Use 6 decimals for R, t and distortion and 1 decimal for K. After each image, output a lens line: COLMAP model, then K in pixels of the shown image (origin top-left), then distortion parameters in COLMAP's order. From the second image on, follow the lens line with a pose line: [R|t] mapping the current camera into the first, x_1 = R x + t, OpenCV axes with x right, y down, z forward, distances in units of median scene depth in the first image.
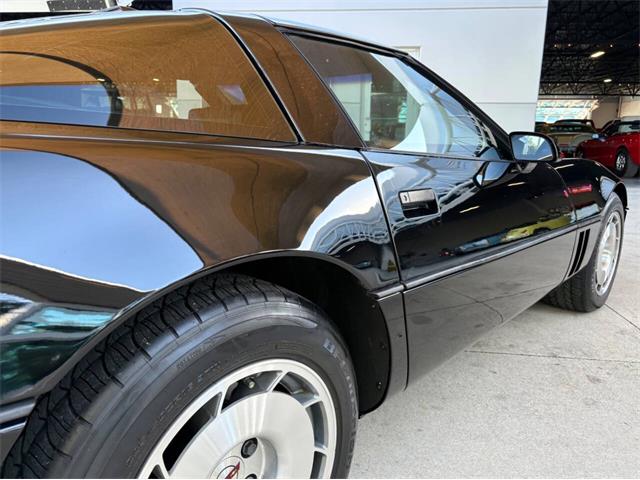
lens RADIAL K [[502.4, 0, 320.0], [0, 502.4, 240.0], [0, 0, 1]] dist [0.009796, 0.002019]
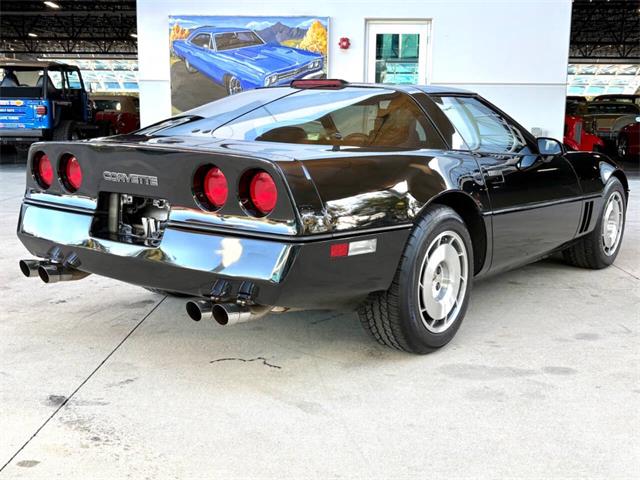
lens RADIAL K [[756.6, 0, 320.0], [0, 756.6, 240.0], [0, 0, 1]] dist [0.149128, -0.430142]
pose [[0.996721, -0.016205, 0.079282, -0.336185], [0.019342, 0.999054, -0.038955, 0.128582], [-0.078575, 0.040360, 0.996091, -0.896805]]
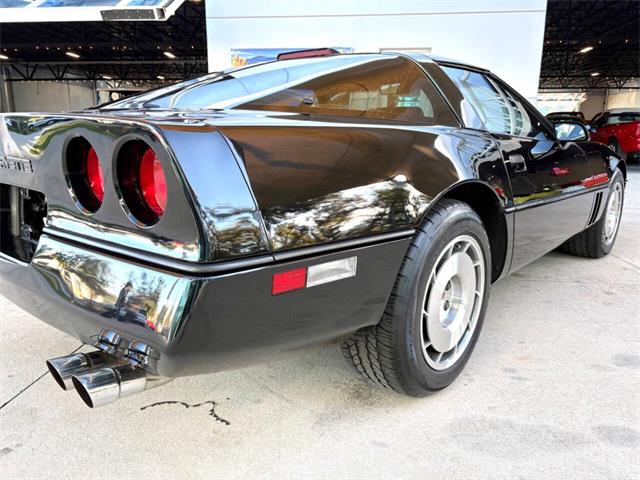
lens RADIAL K [[493.4, 0, 320.0], [0, 493.4, 240.0], [0, 0, 1]] dist [0.007578, -0.000037]
pose [[0.999847, -0.013390, 0.011255, -0.211305], [0.013234, 0.999817, 0.013811, 0.066473], [-0.011438, -0.013660, 0.999841, -0.288799]]
